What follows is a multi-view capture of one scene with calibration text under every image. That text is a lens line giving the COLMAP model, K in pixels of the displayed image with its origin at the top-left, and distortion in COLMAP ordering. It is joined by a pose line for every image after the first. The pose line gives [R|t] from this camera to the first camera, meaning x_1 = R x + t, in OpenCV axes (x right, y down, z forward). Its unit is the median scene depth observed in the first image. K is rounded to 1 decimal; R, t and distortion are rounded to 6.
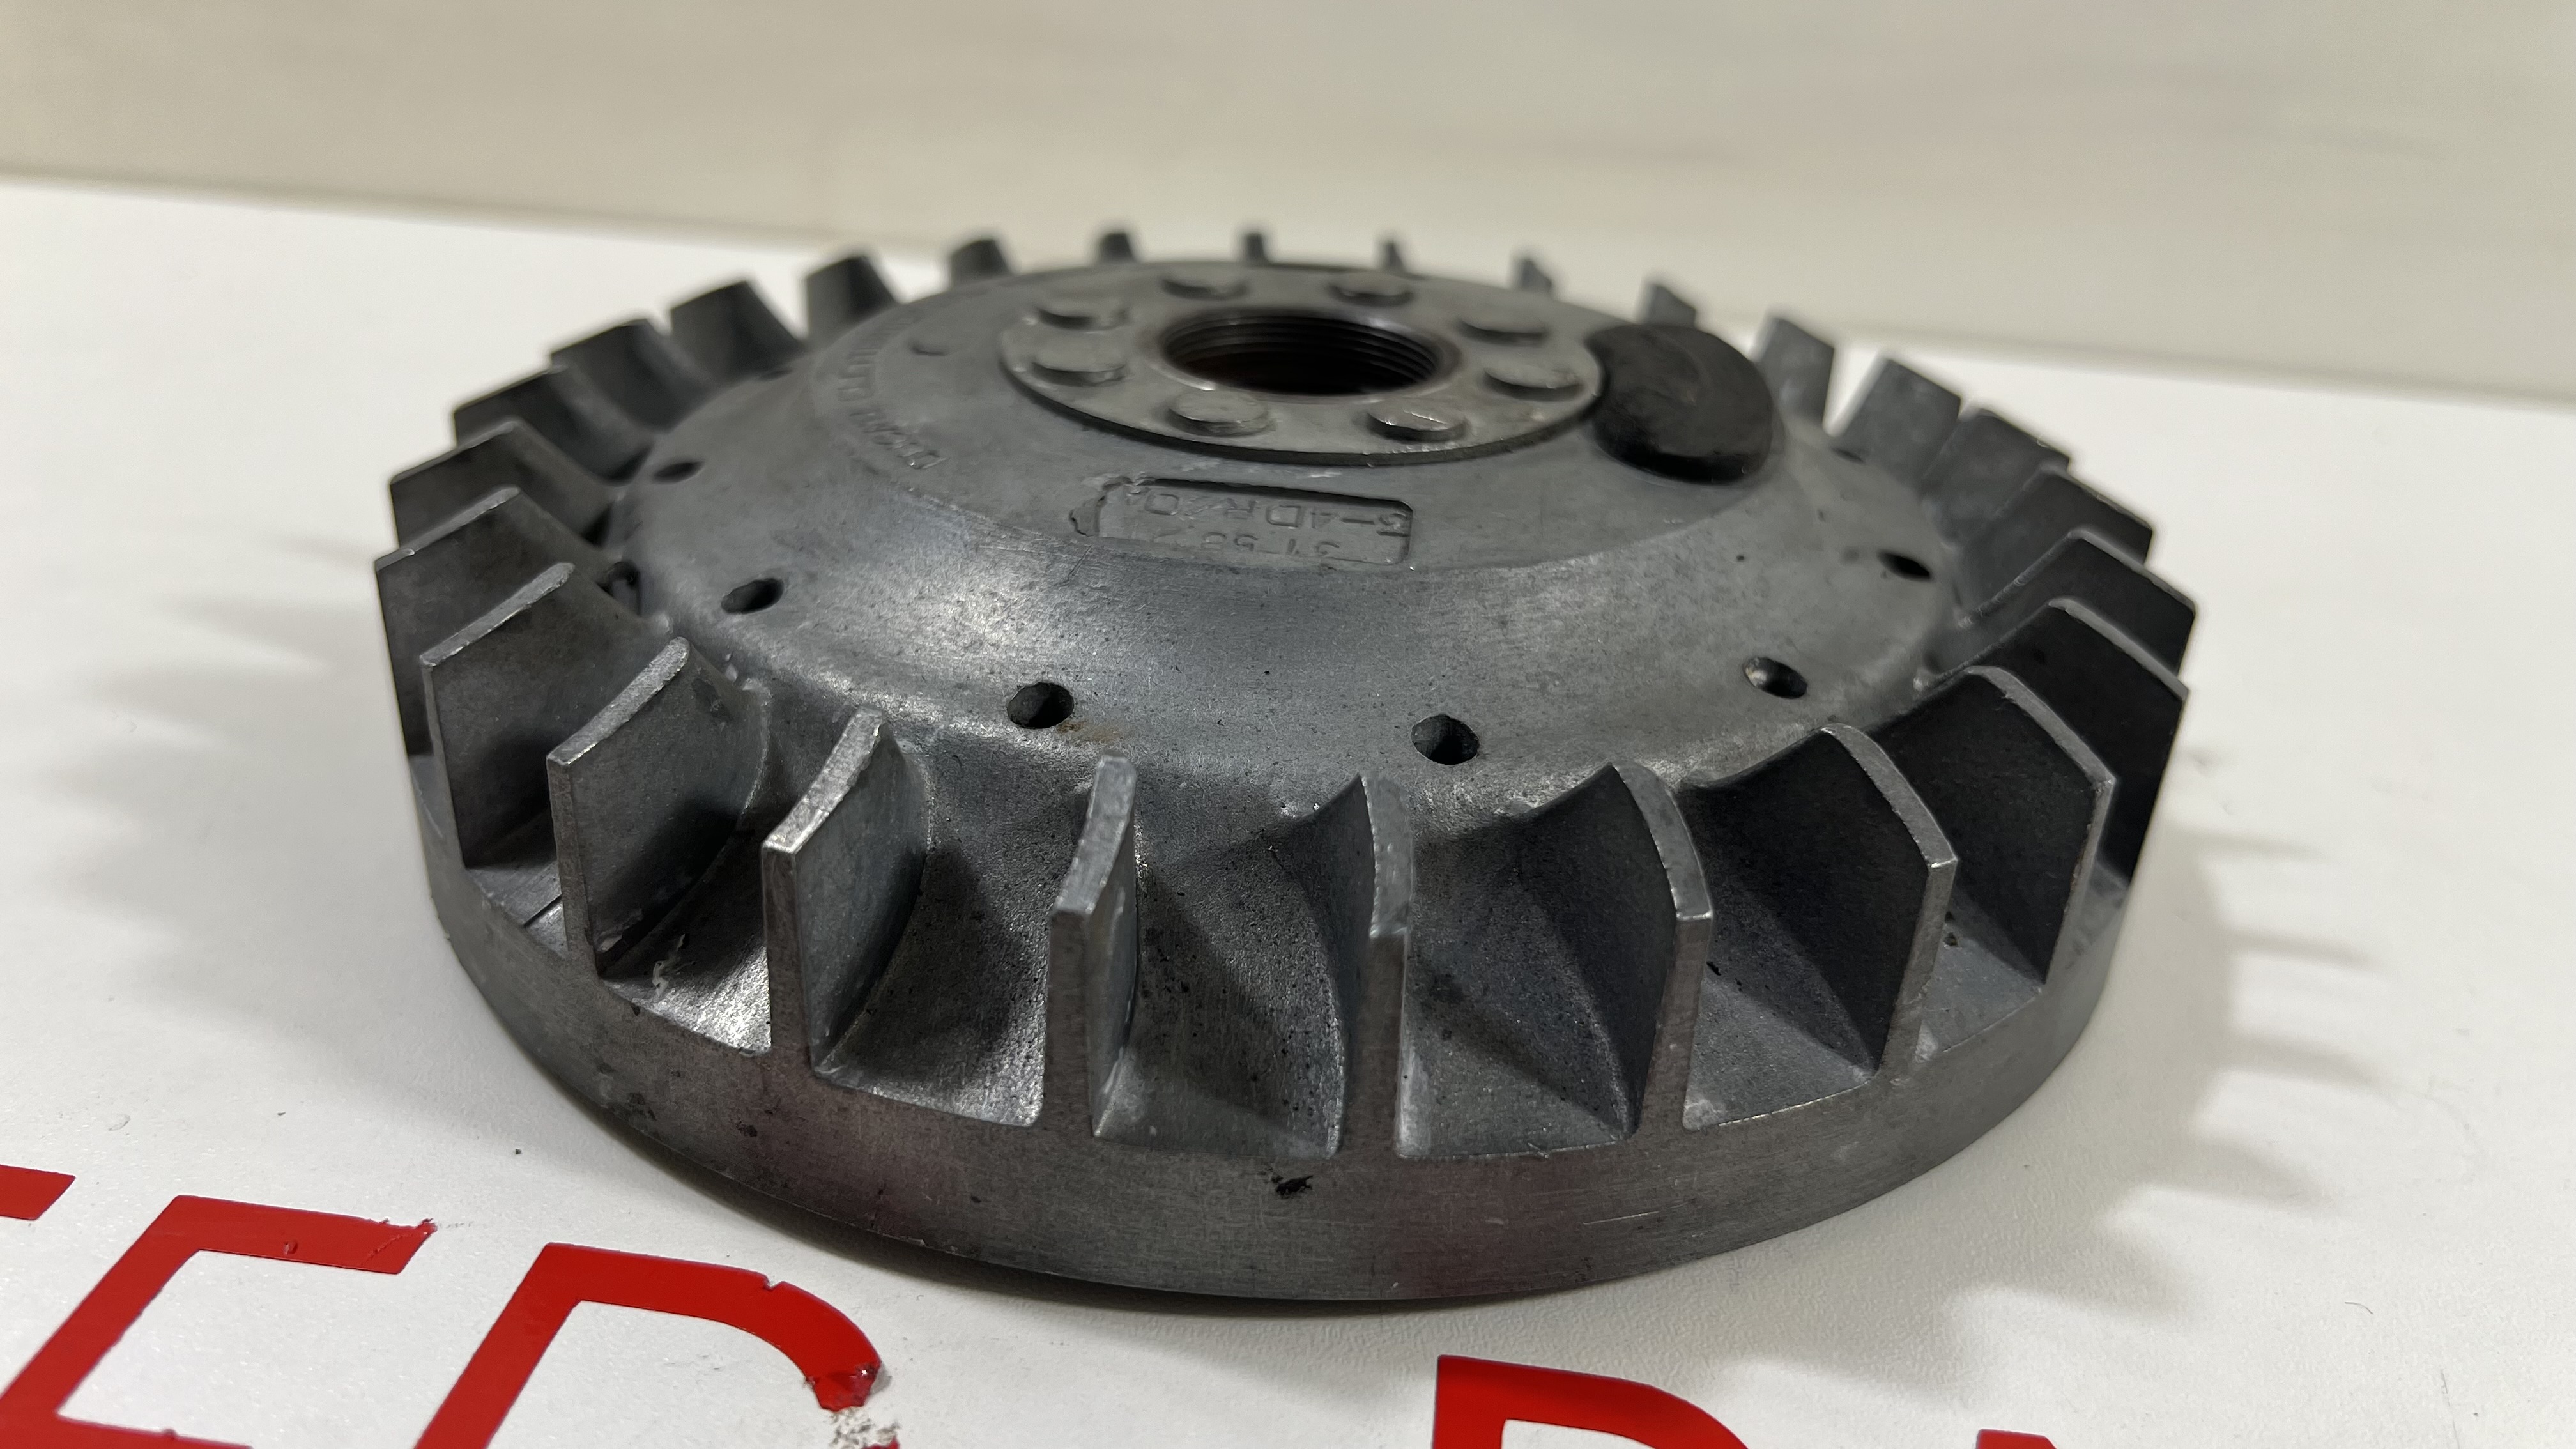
lens RADIAL K [[2023.3, 0, 1265.9], [0, 2023.3, 724.0], [0, 0, 1]] dist [-0.004089, -0.049686]
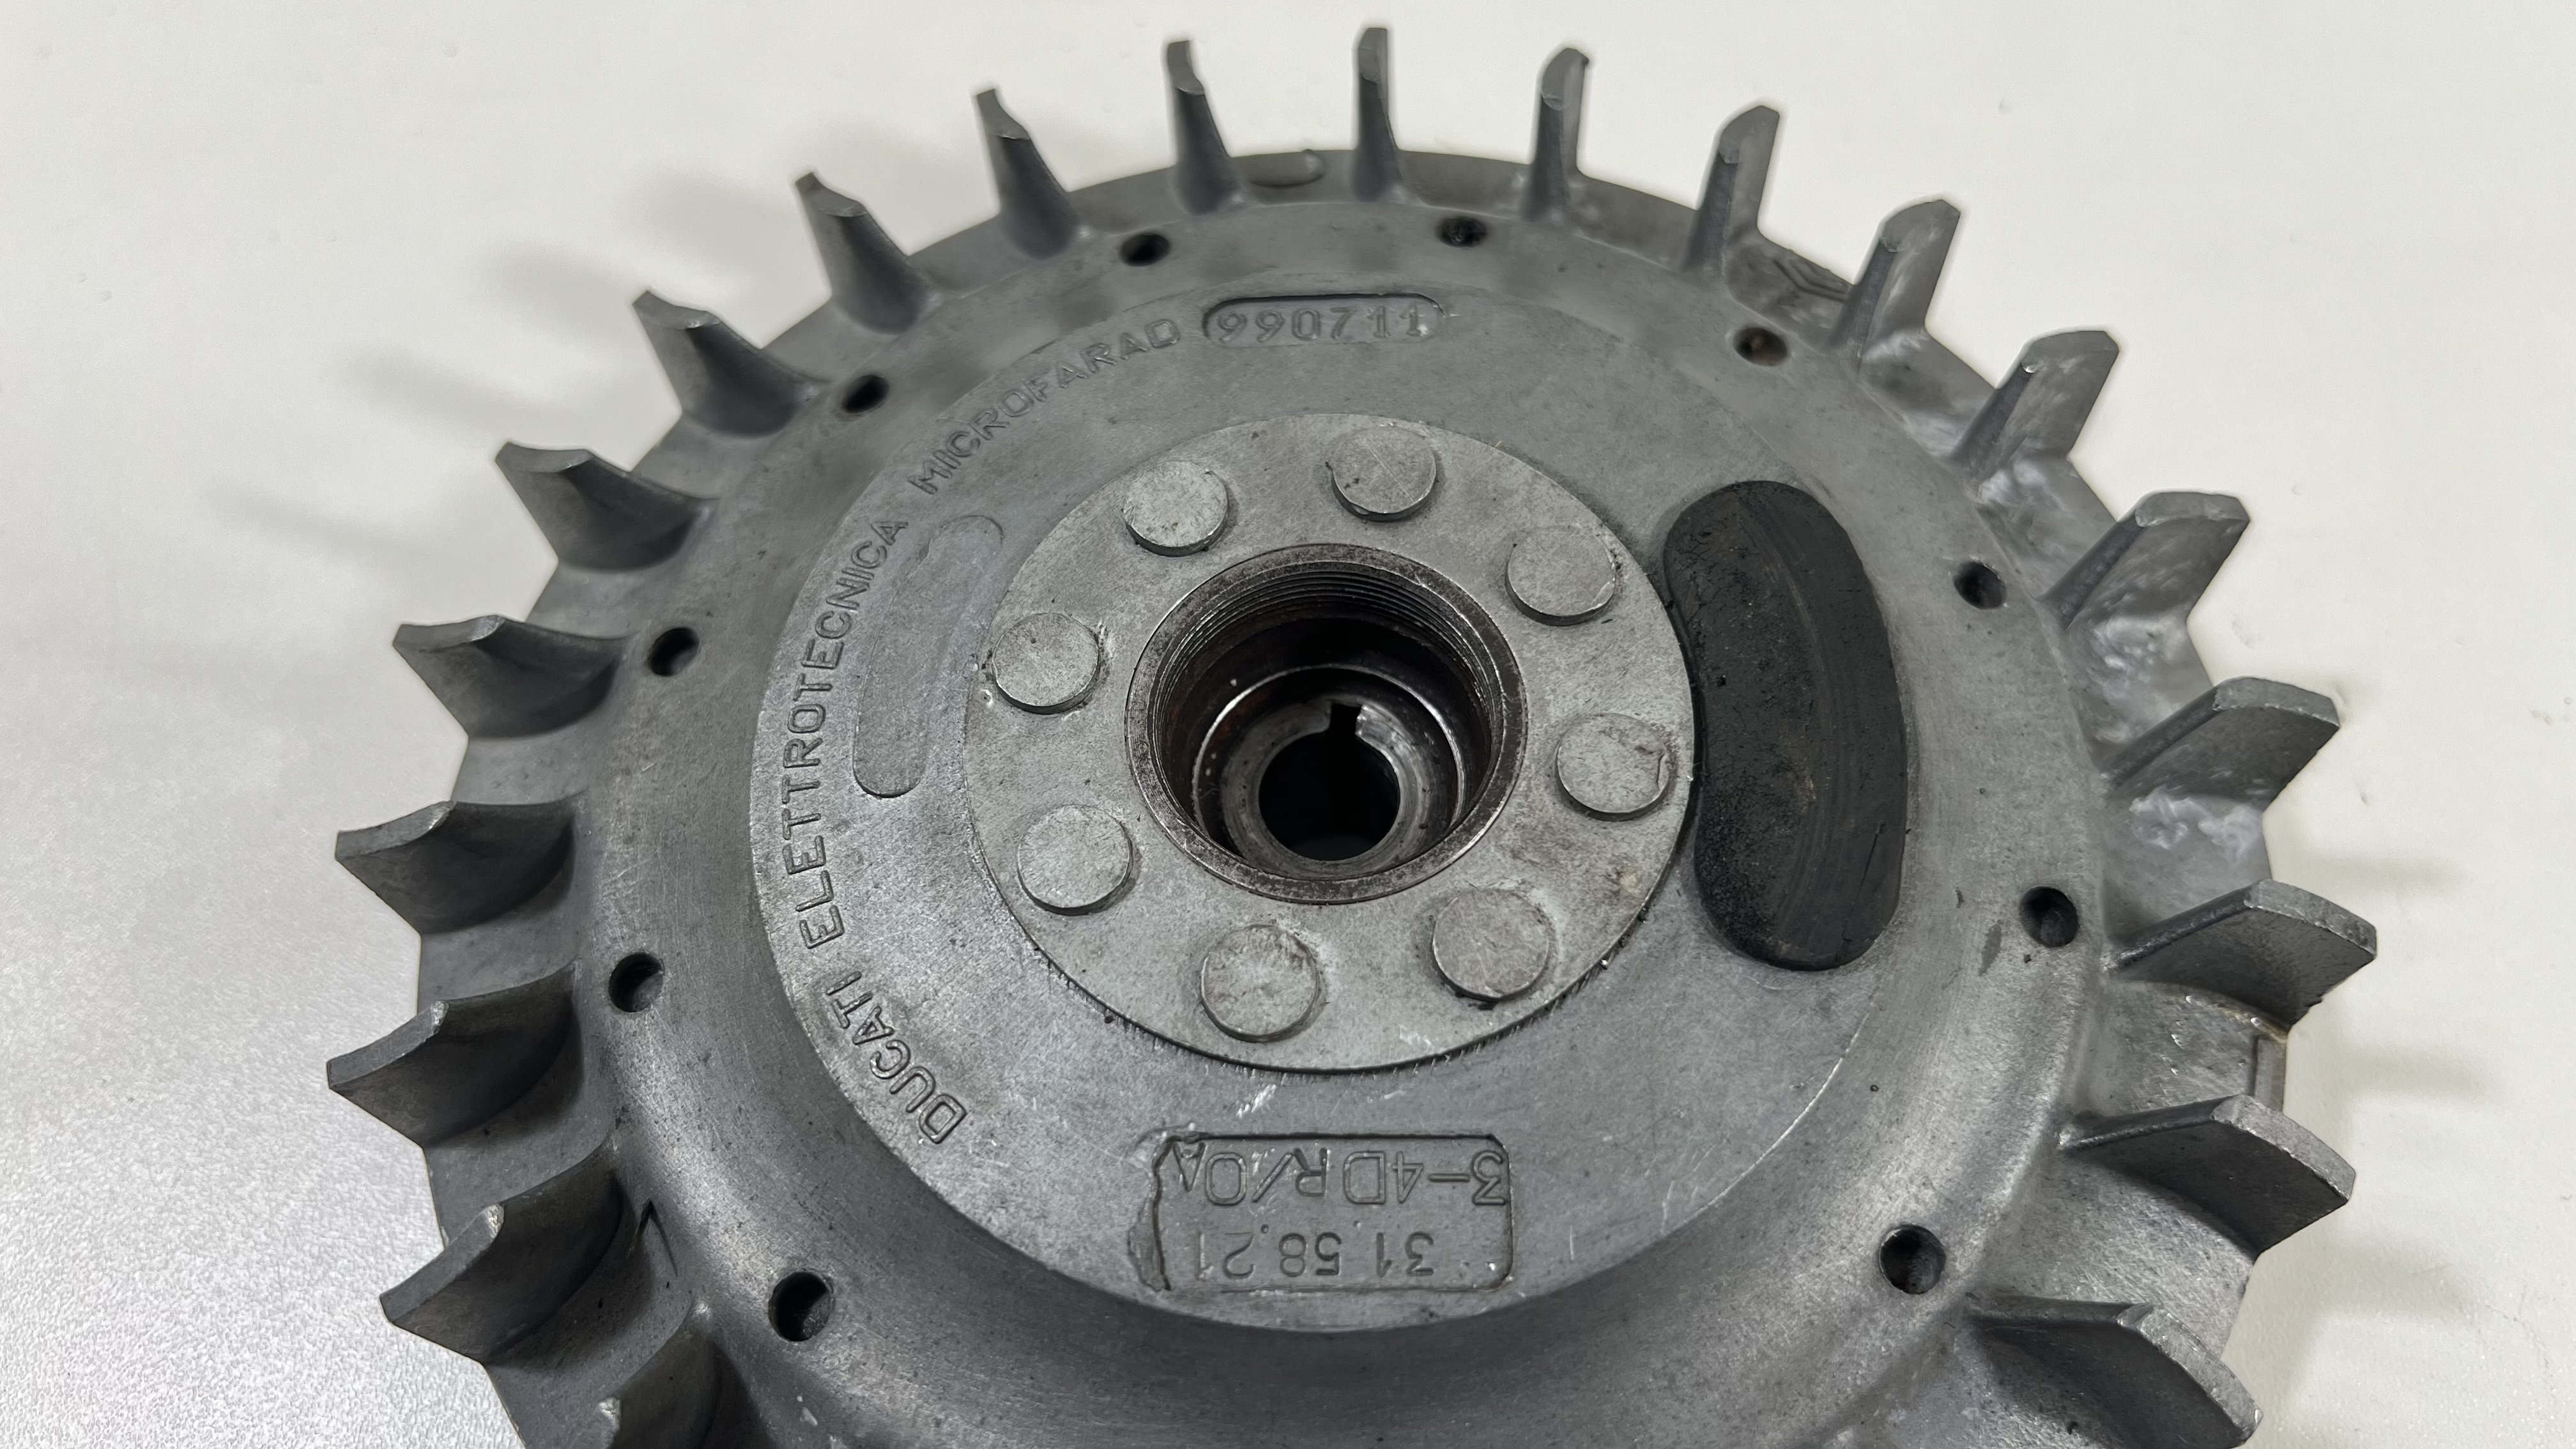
lens RADIAL K [[2023.3, 0, 1275.7], [0, 2023.3, 712.5], [0, 0, 1]] dist [-0.004089, -0.049686]
pose [[0.988206, -0.146829, -0.043468, 0.044424], [0.144394, 0.799007, 0.583729, -0.881726], [-0.050977, -0.583121, 0.810784, 0.459445]]
